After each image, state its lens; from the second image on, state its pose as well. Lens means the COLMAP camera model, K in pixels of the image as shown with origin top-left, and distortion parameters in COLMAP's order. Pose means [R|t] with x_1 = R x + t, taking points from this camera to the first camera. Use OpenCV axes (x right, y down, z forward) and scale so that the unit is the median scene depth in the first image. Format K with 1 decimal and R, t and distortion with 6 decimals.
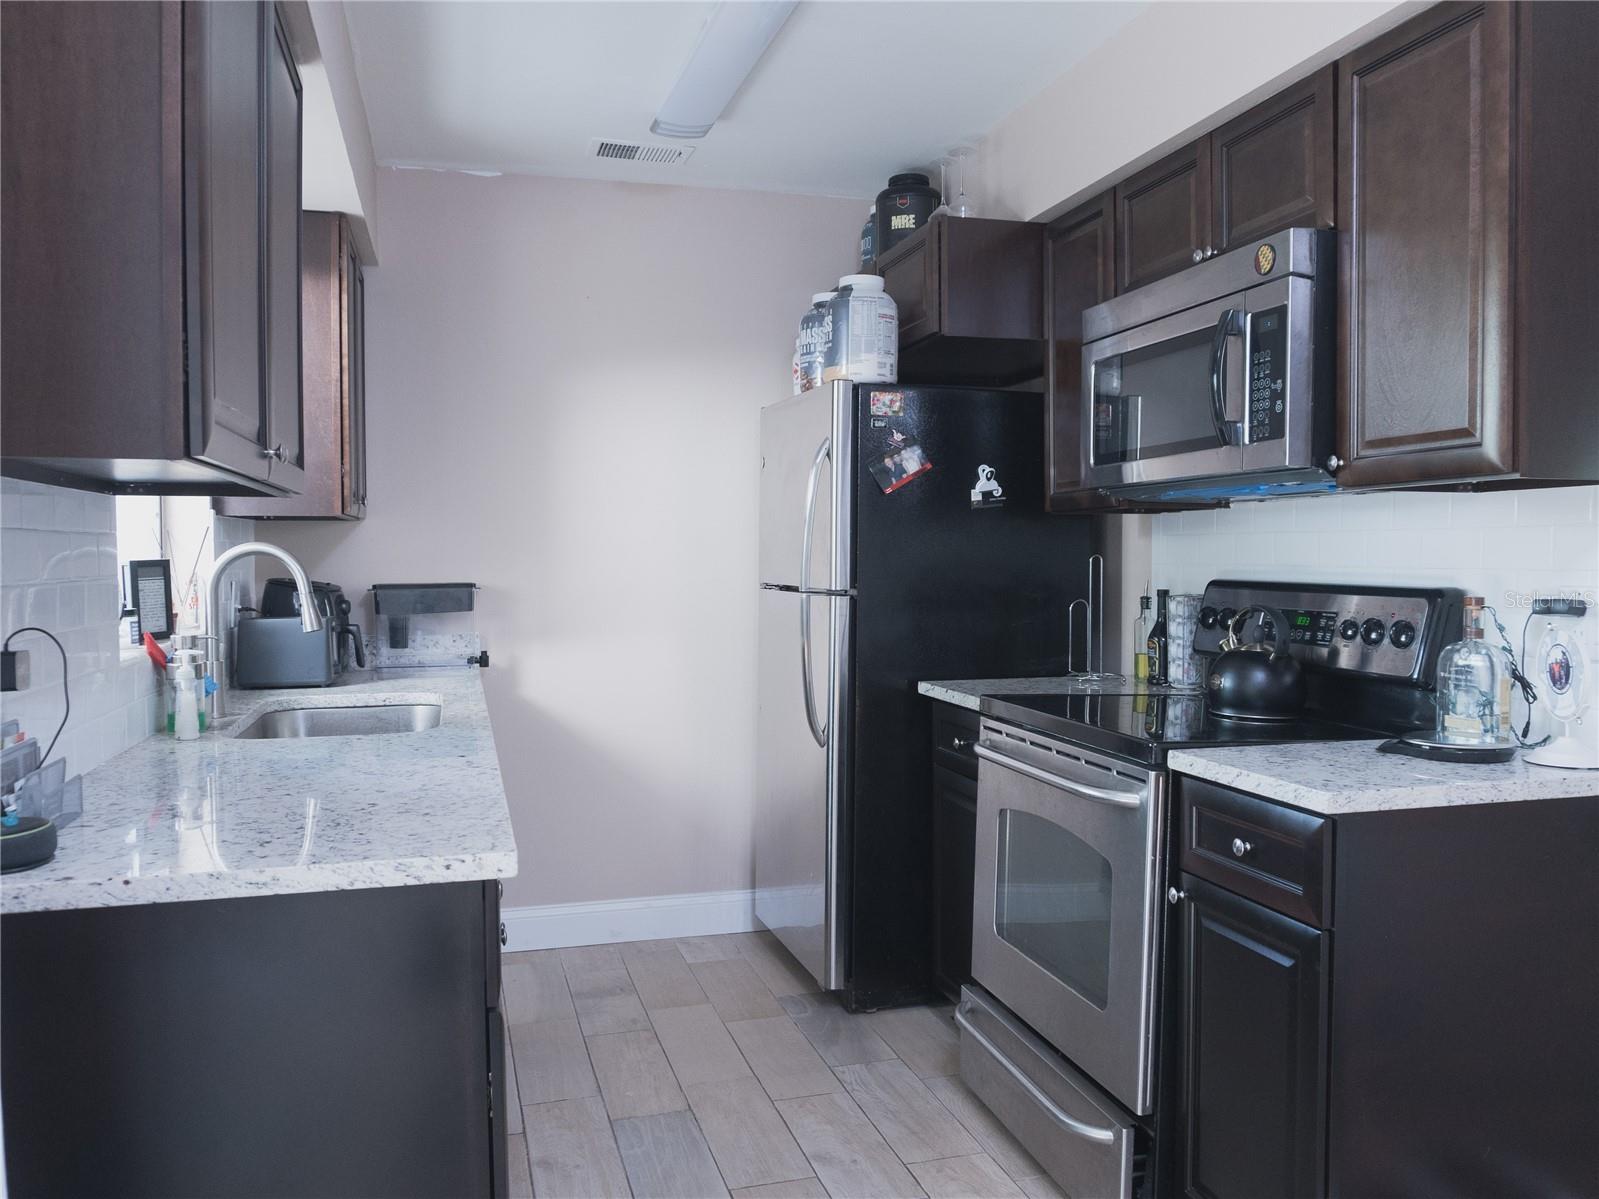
lens RADIAL K [[1259.2, 0, 799.5], [0, 1259.2, 599.5], [0, 0, 1]] dist [-0.024651, -0.001842]
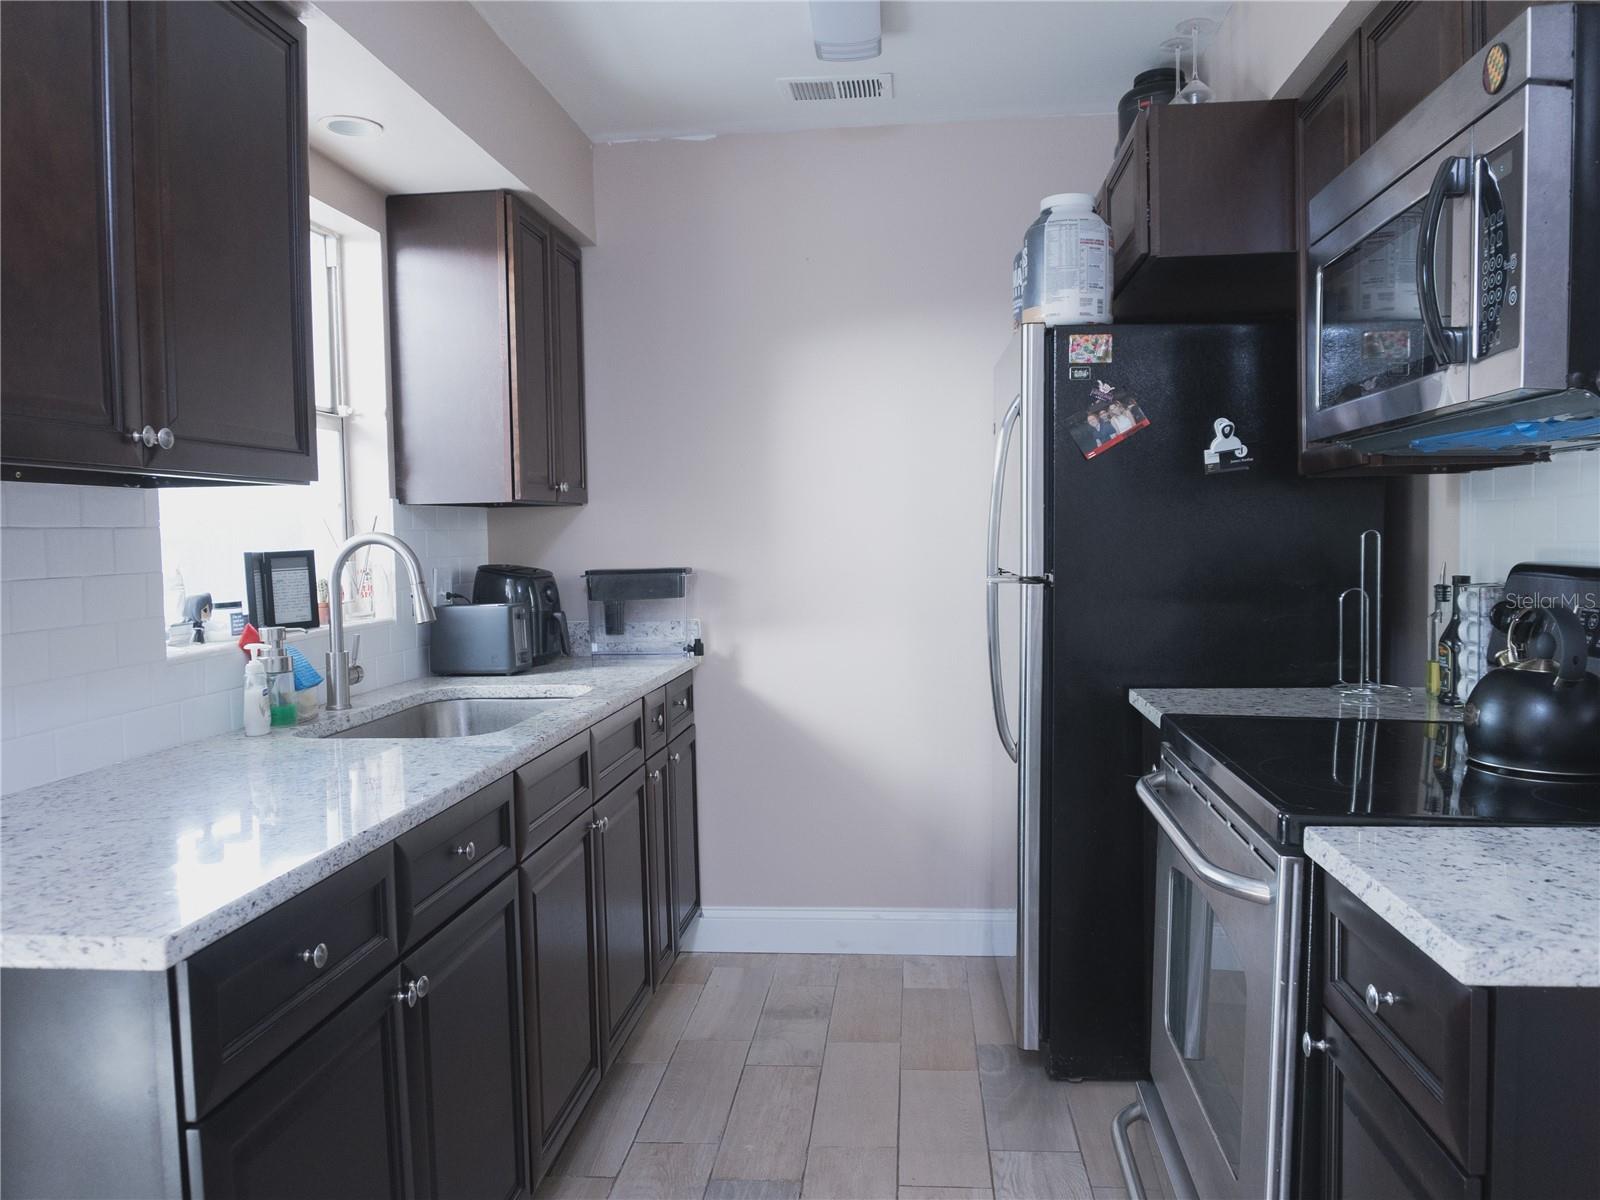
lens RADIAL K [[1200.7, 0, 800.0], [0, 1200.7, 600.0], [0, 0, 1]] dist [-0.015423, -0.008543]
pose [[0.932610, 0.005256, -0.360849, 0.175777], [0.002588, 0.999771, 0.021250, -0.009322], [0.360878, -0.020752, 0.932382, 0.202643]]
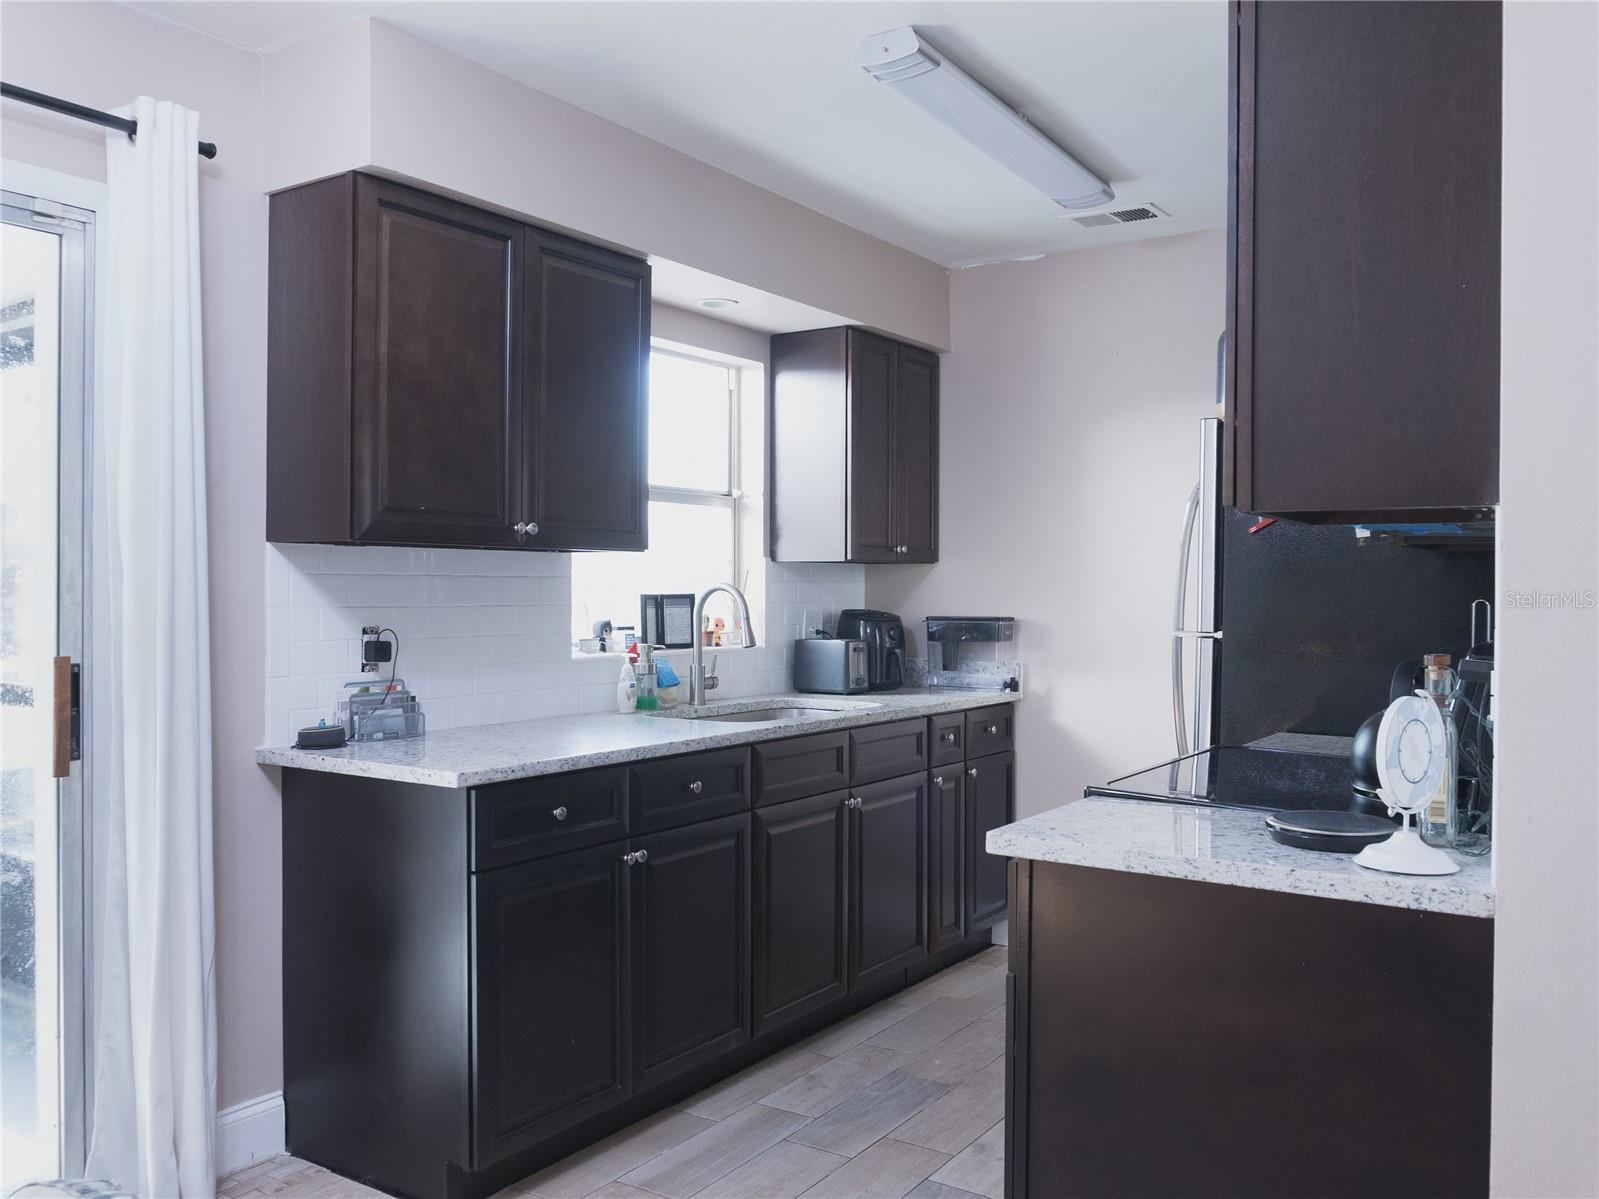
lens RADIAL K [[1302.1, 0, 799.5], [0, 1302.1, 599.5], [0, 0, 1]] dist [-0.012183, -0.003528]
pose [[0.653036, 0.013677, -0.757203, 0.594760], [-0.035989, 0.999268, -0.012989, -0.008437], [0.756471, 0.035734, 0.653050, 0.095921]]
